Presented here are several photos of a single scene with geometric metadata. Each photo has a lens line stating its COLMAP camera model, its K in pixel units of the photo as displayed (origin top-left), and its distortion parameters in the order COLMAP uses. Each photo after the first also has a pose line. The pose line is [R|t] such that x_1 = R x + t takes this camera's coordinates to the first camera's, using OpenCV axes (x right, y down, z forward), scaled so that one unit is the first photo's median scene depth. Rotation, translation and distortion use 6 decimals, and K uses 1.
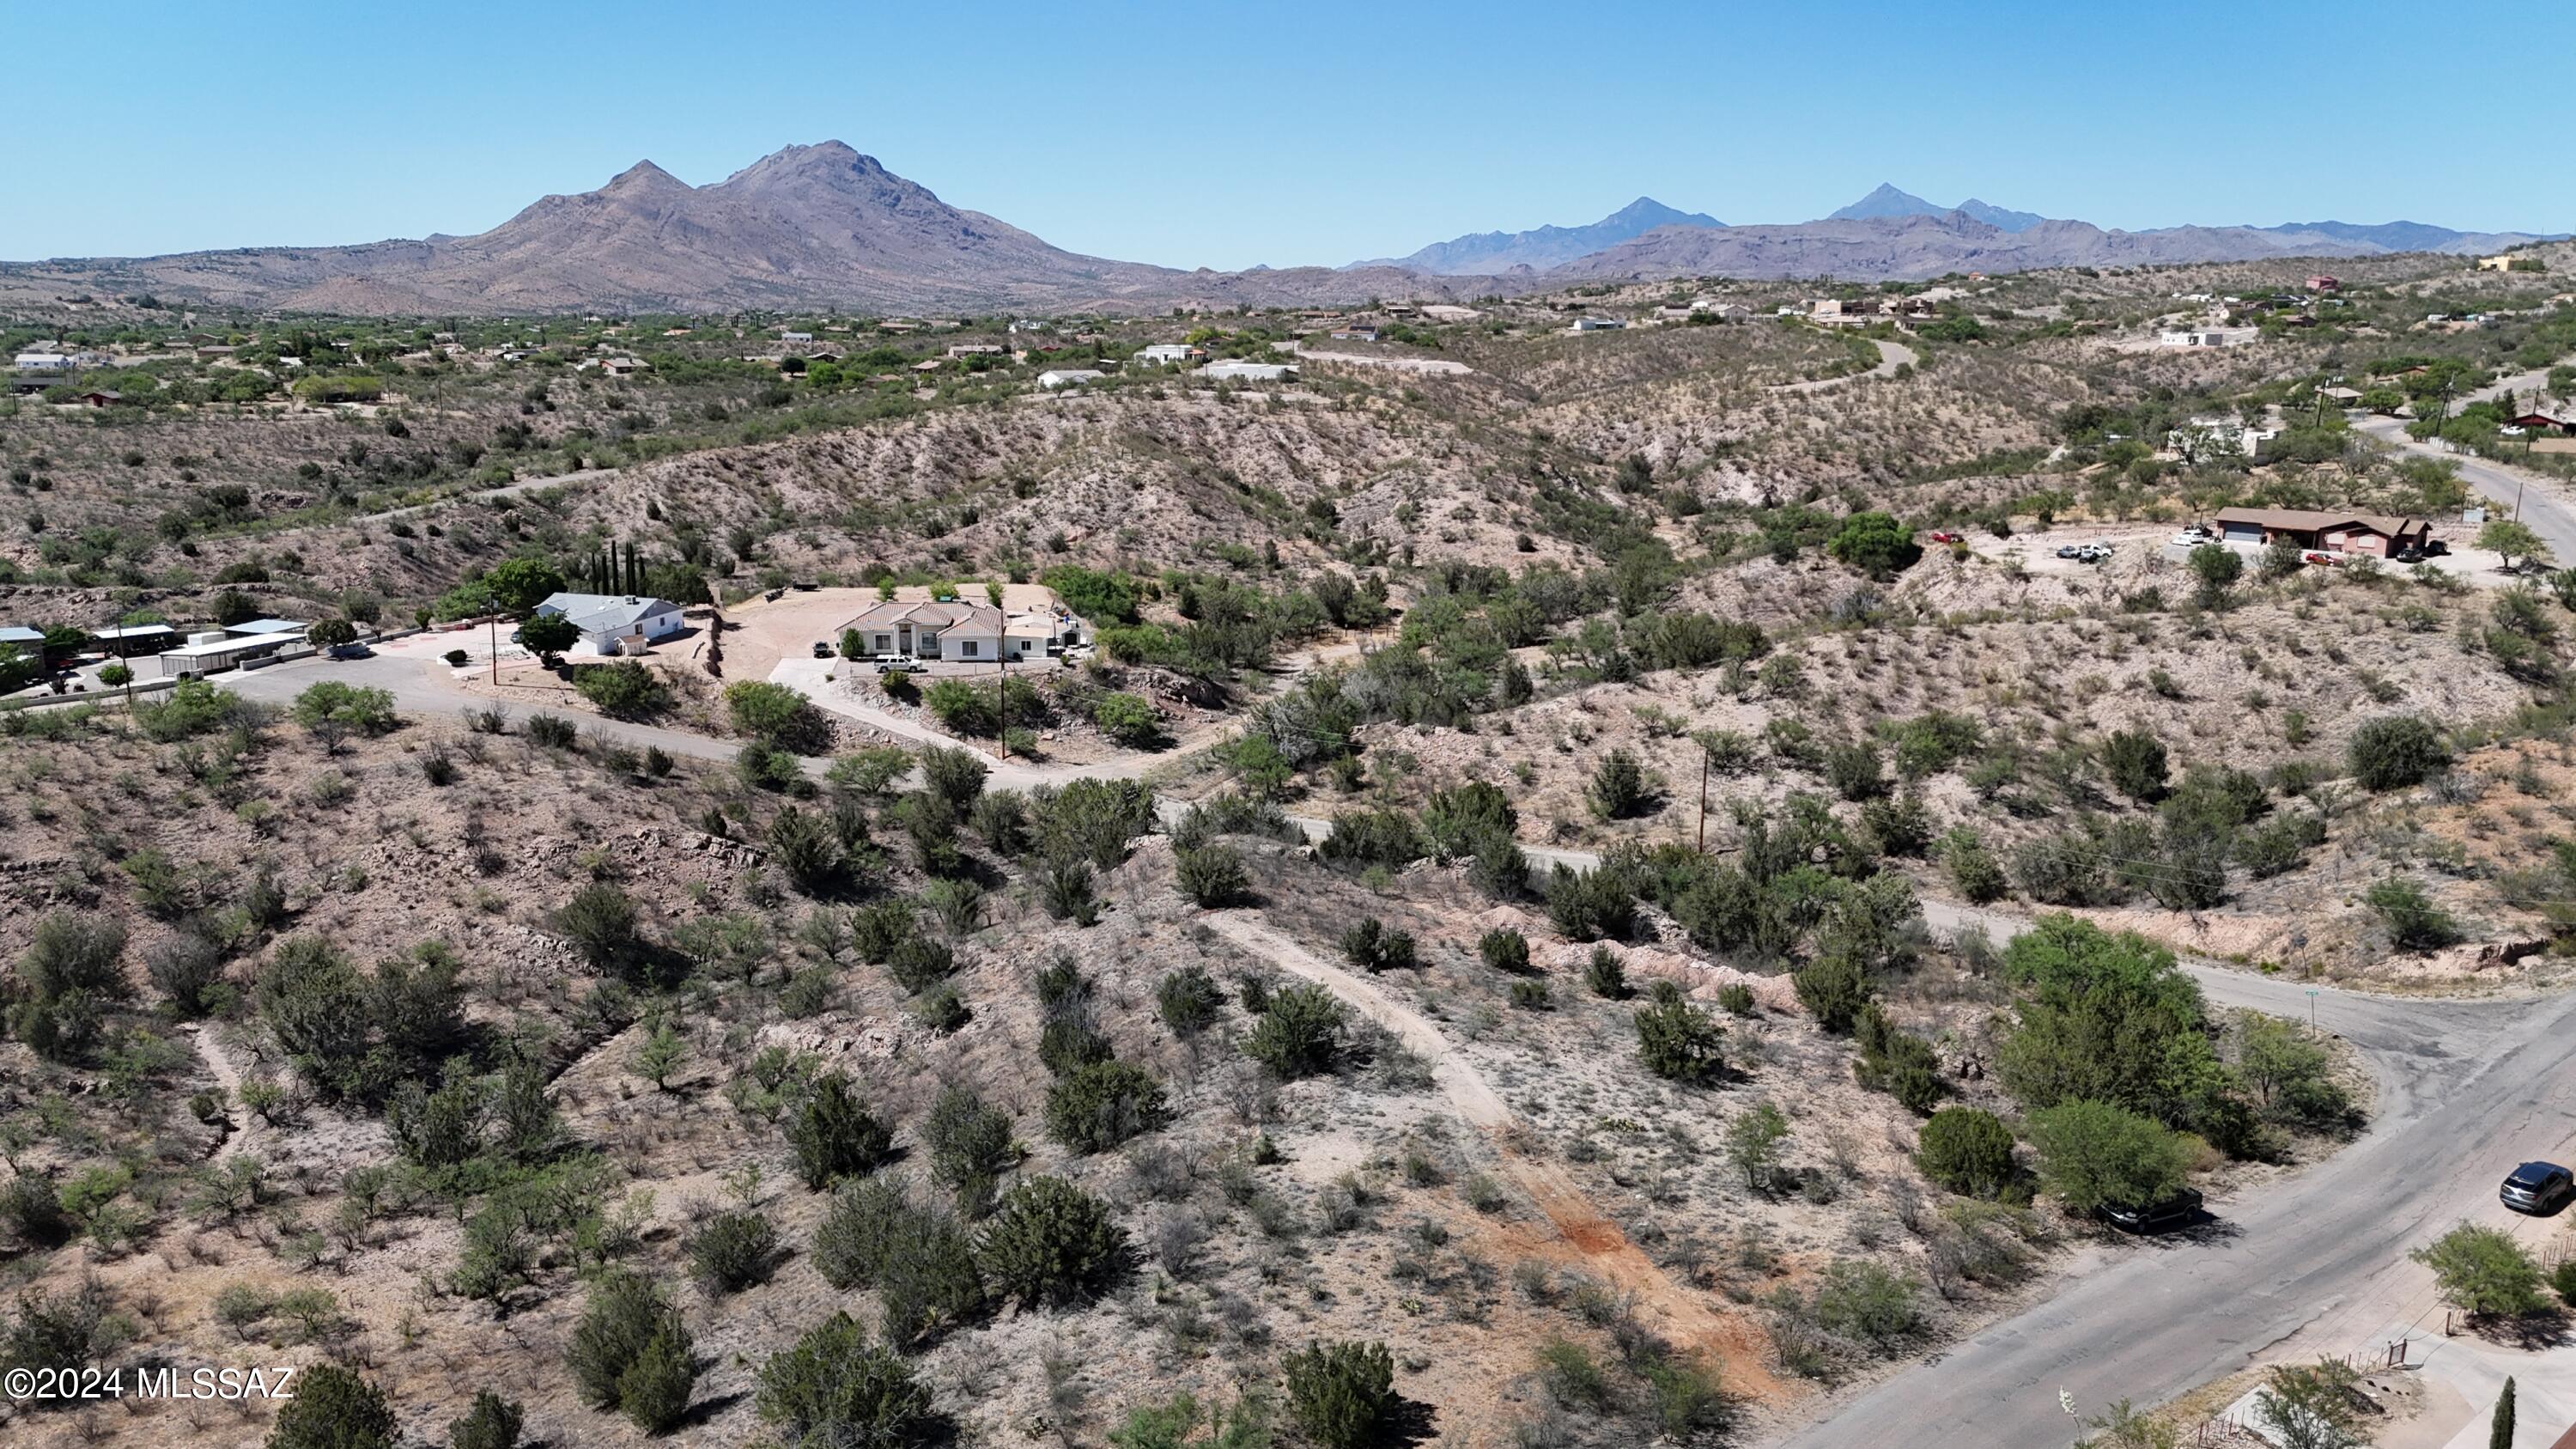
lens RADIAL K [[1876.2, 0, 1283.7], [0, 1876.2, 737.6], [0, 0, 1]] dist [0.092070, -0.106373]
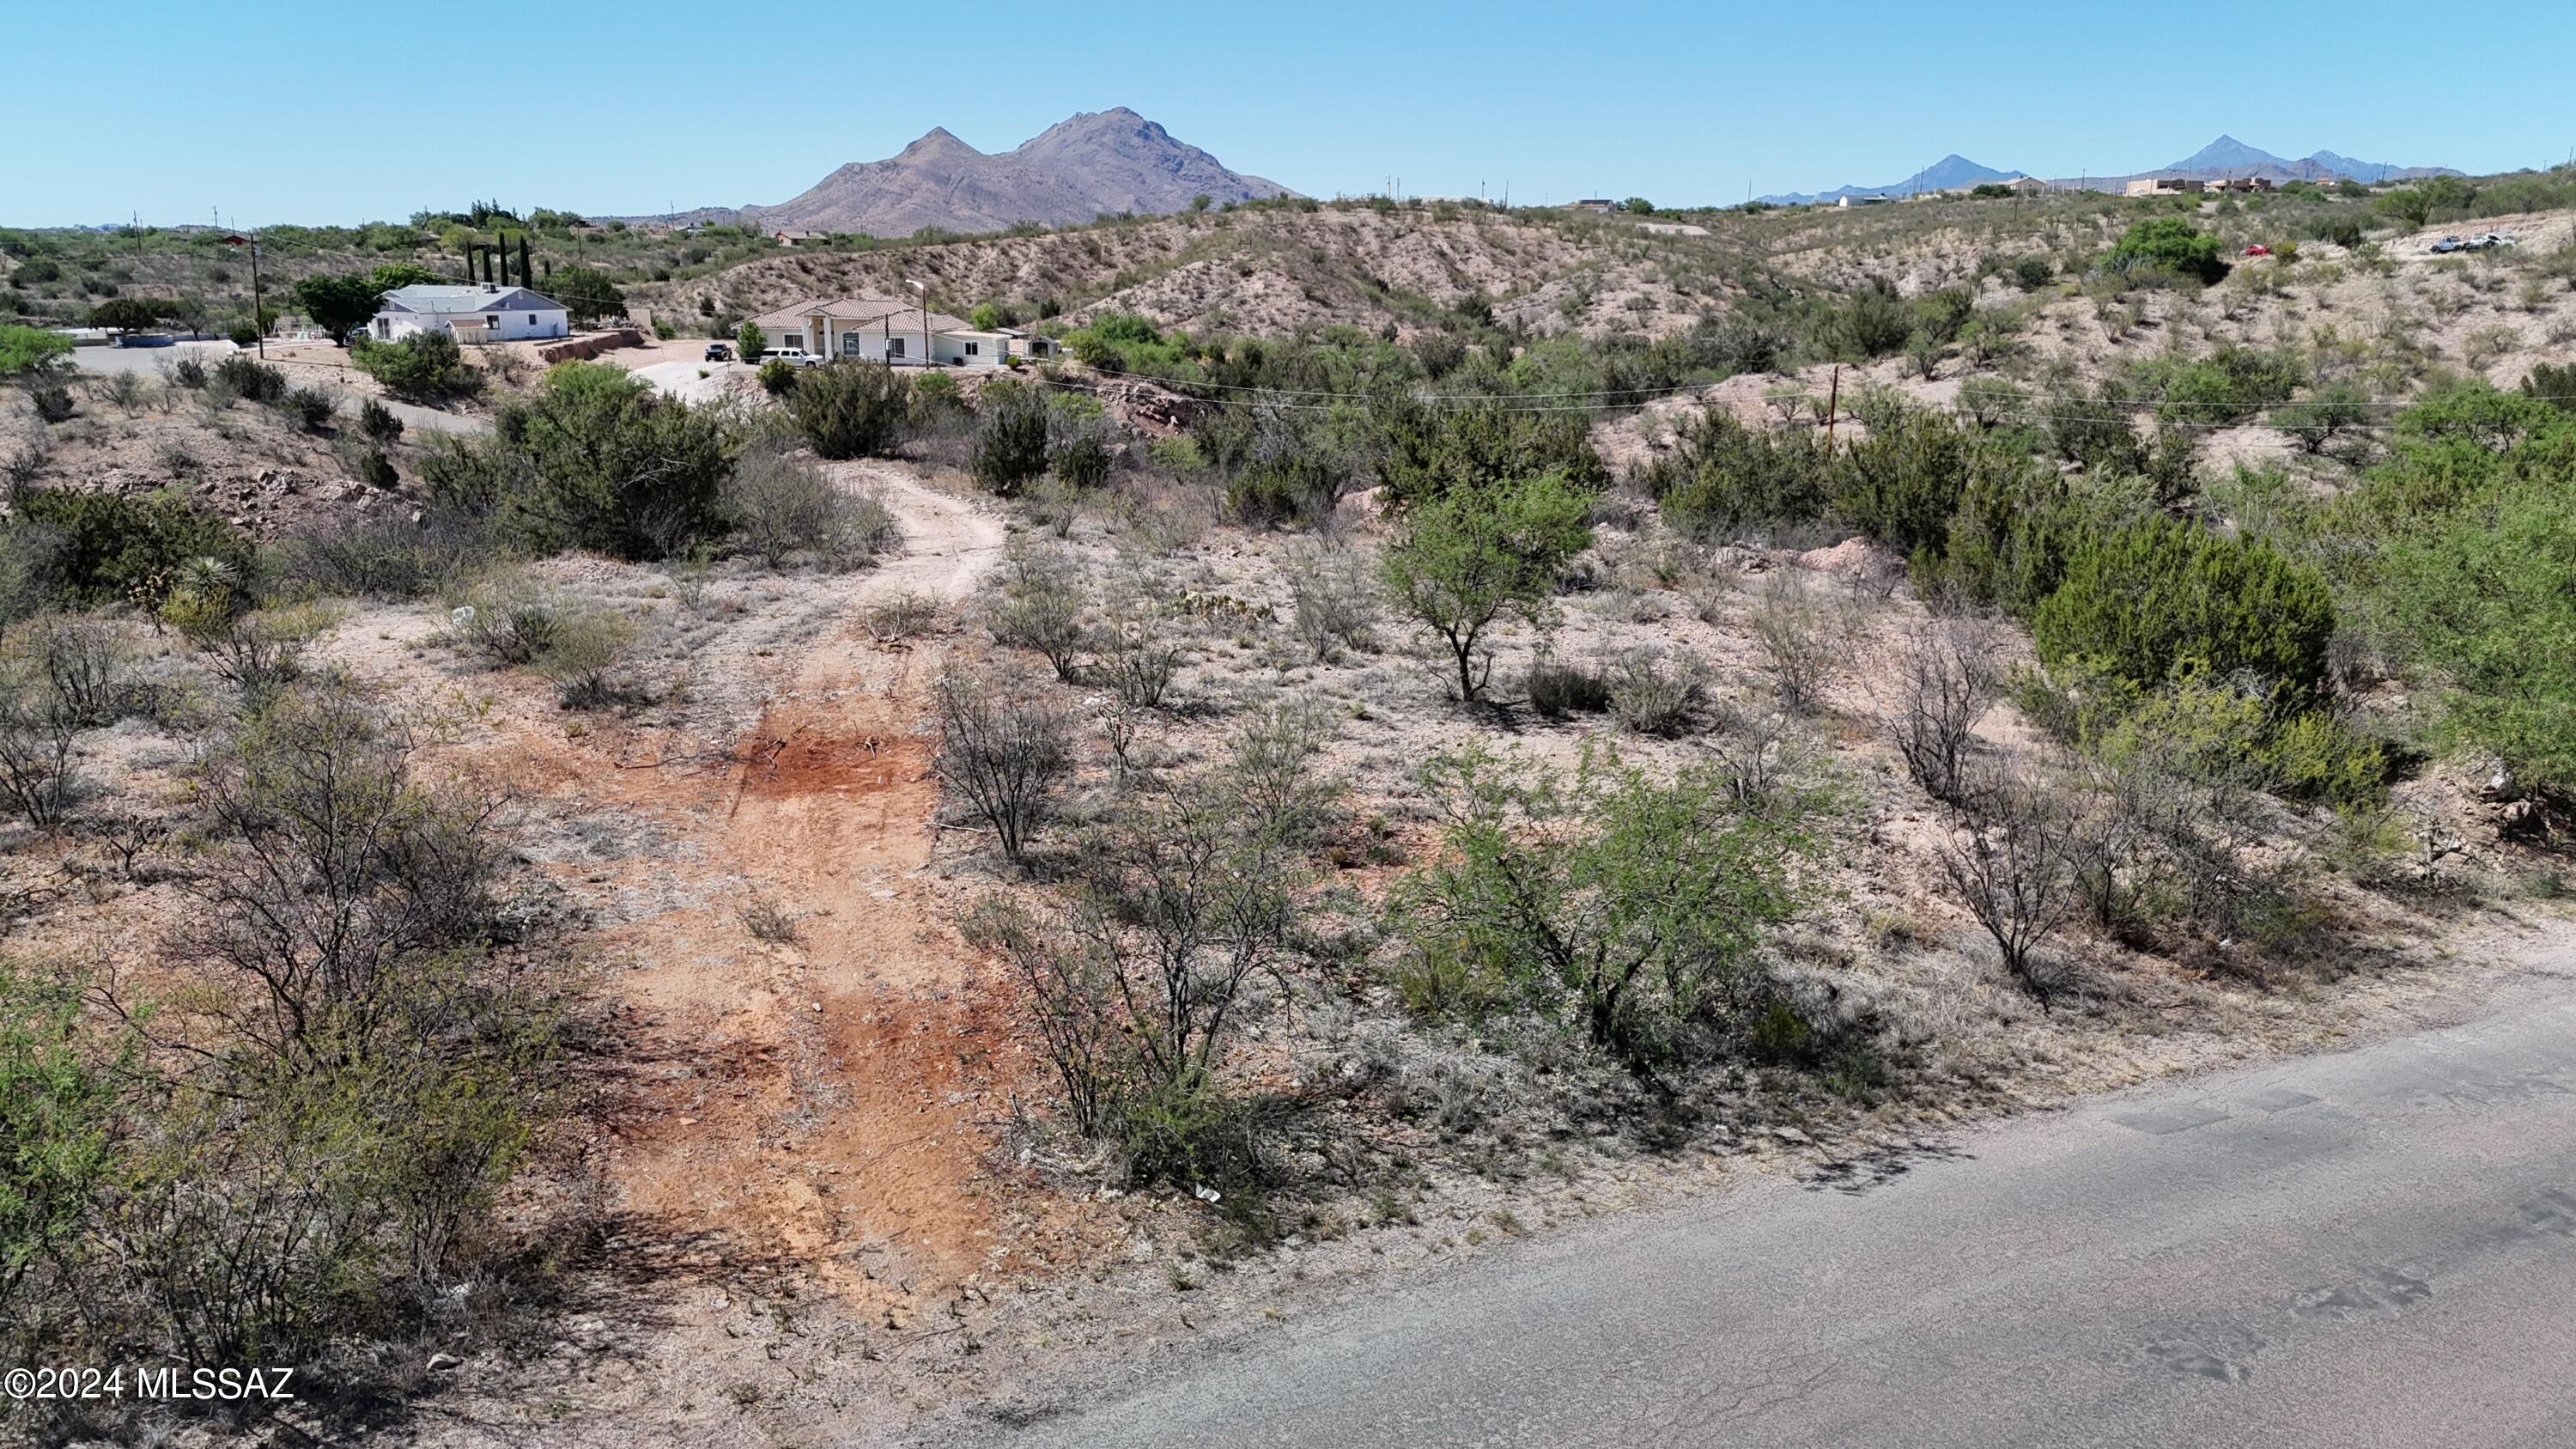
lens RADIAL K [[1876.2, 0, 1283.7], [0, 1876.2, 737.6], [0, 0, 1]] dist [0.092070, -0.106373]
pose [[0.989529, 0.028679, -0.141453, 0.062759], [-0.026402, 0.999490, 0.017951, 0.057138], [0.141896, -0.014029, 0.989782, 0.161768]]
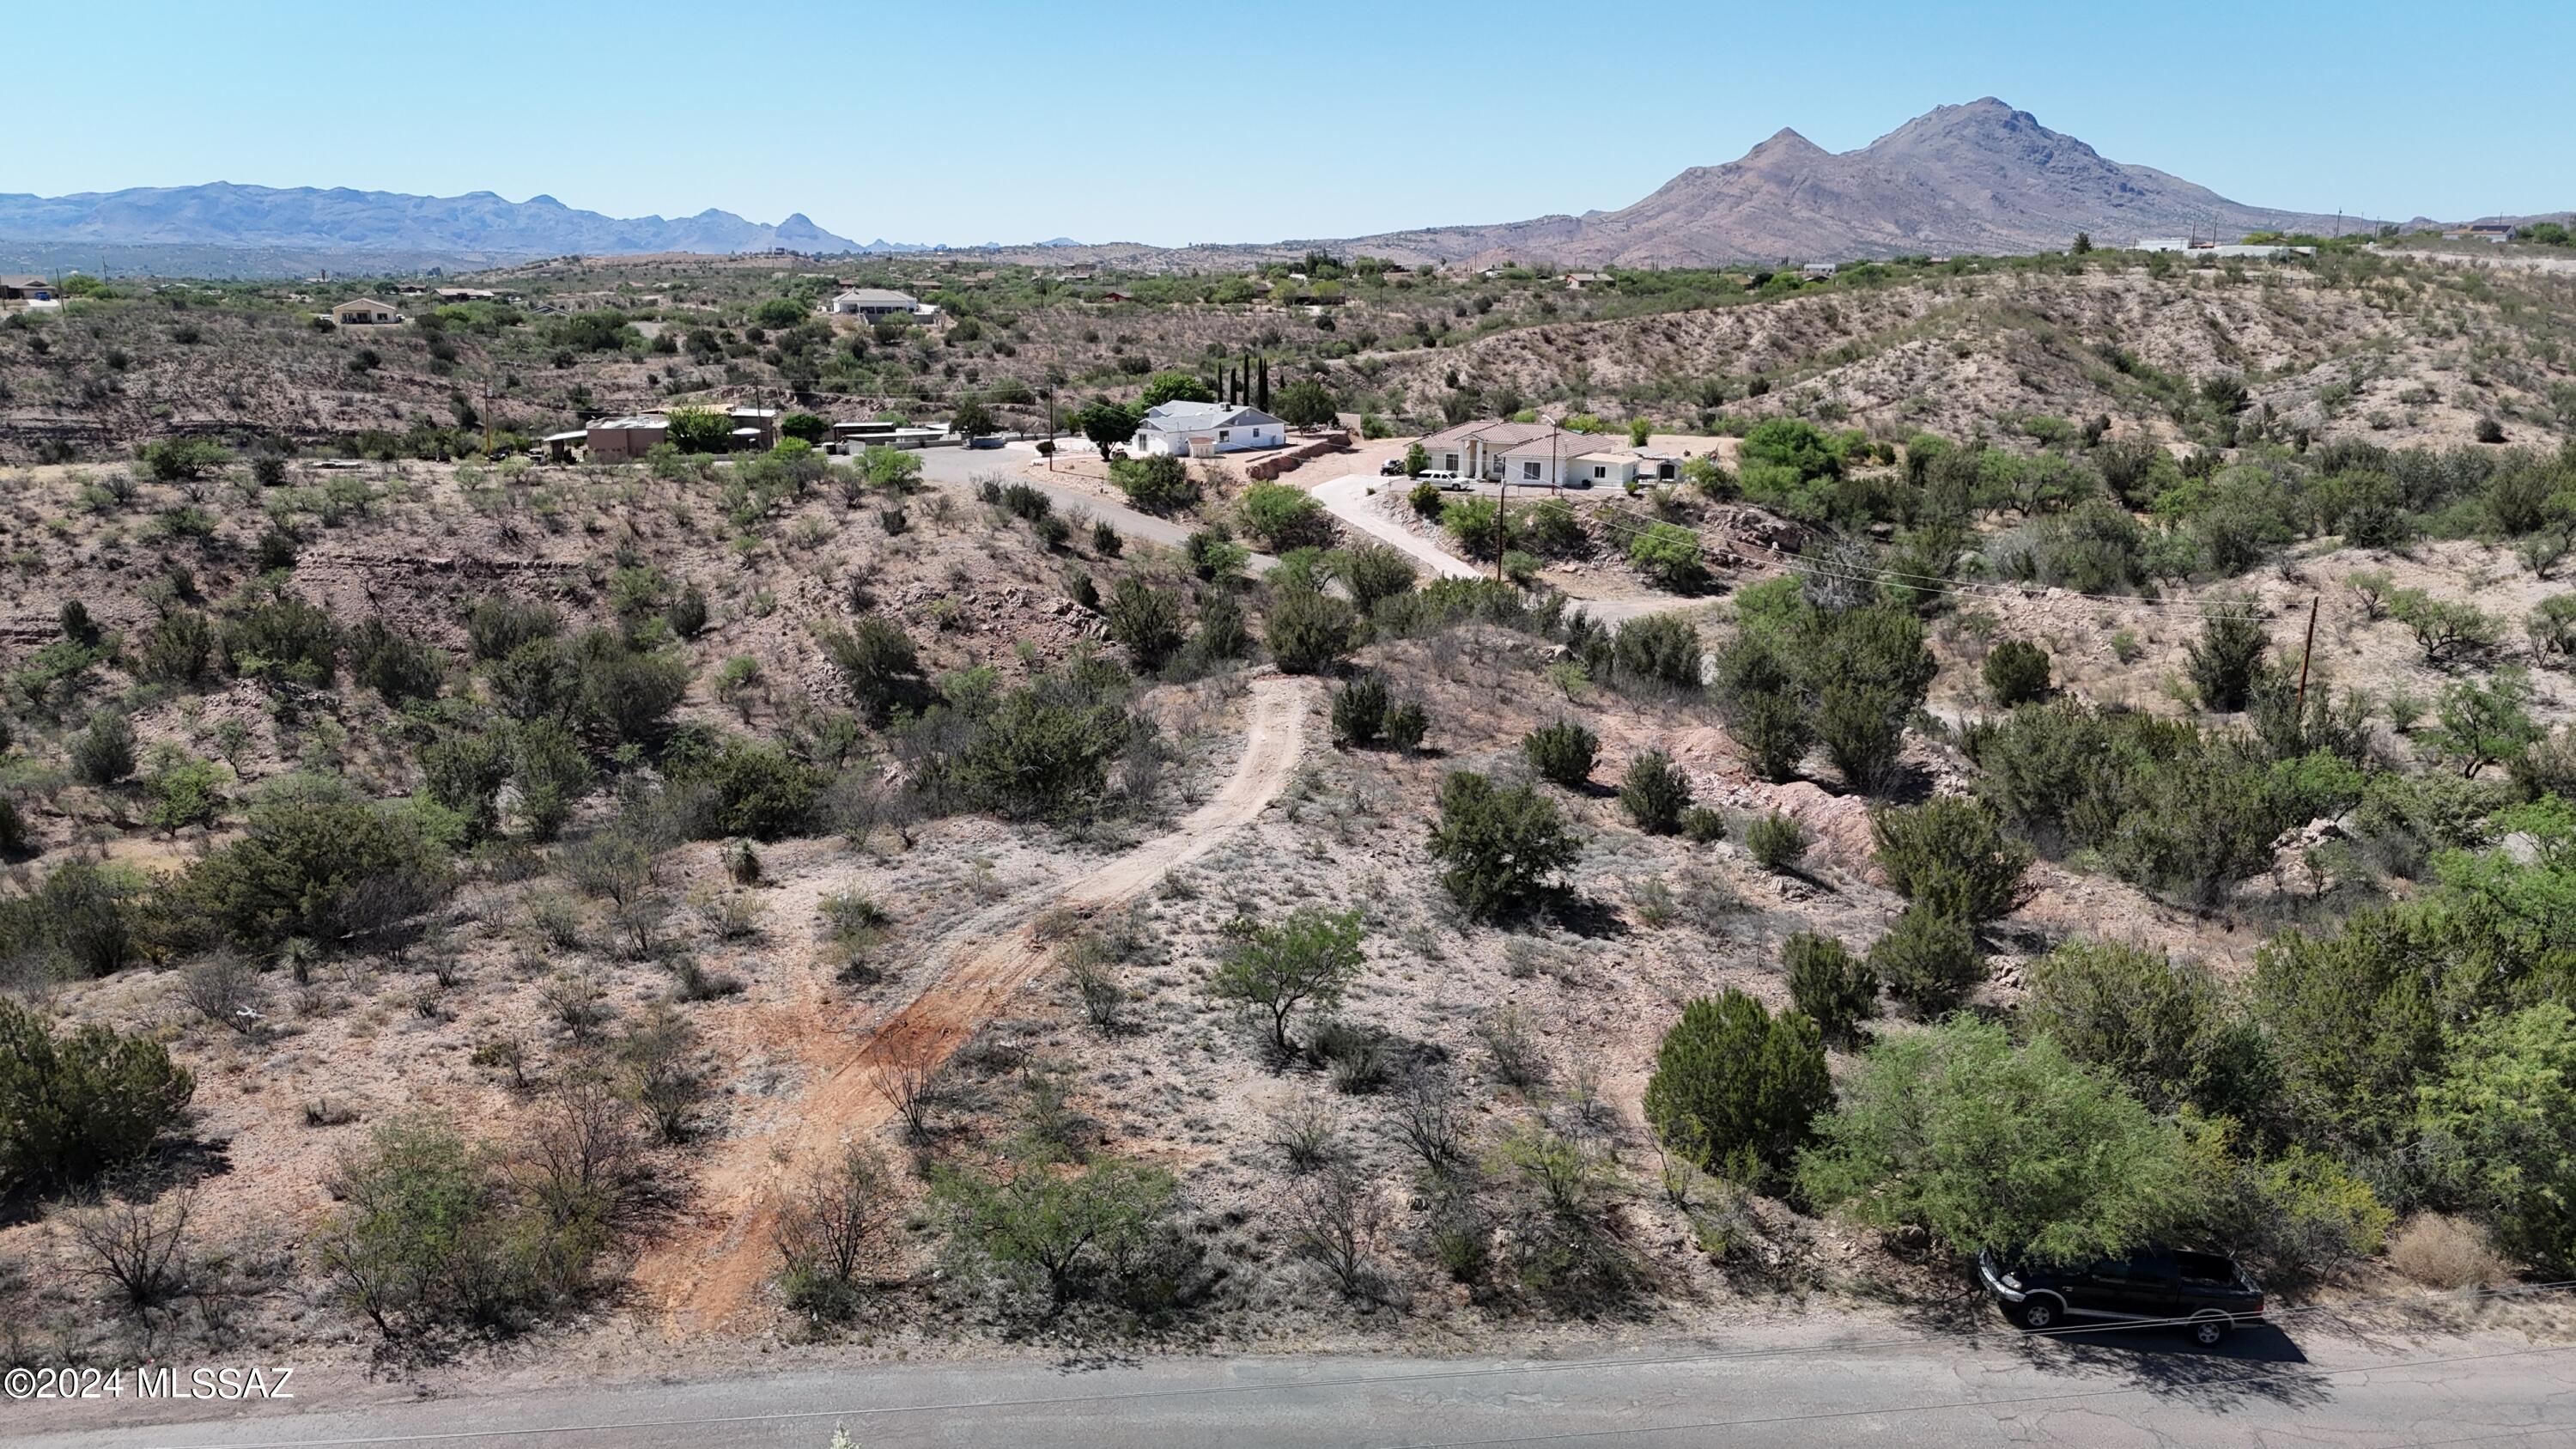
lens RADIAL K [[1881.5, 0, 1288.0], [0, 1881.5, 724.5], [0, 0, 1]] dist [0.076882, -0.077874]
pose [[0.844682, 0.116982, -0.522329, 0.126459], [-0.112976, 0.992806, 0.039653, 0.029086], [0.523211, 0.025517, 0.851821, 0.126113]]
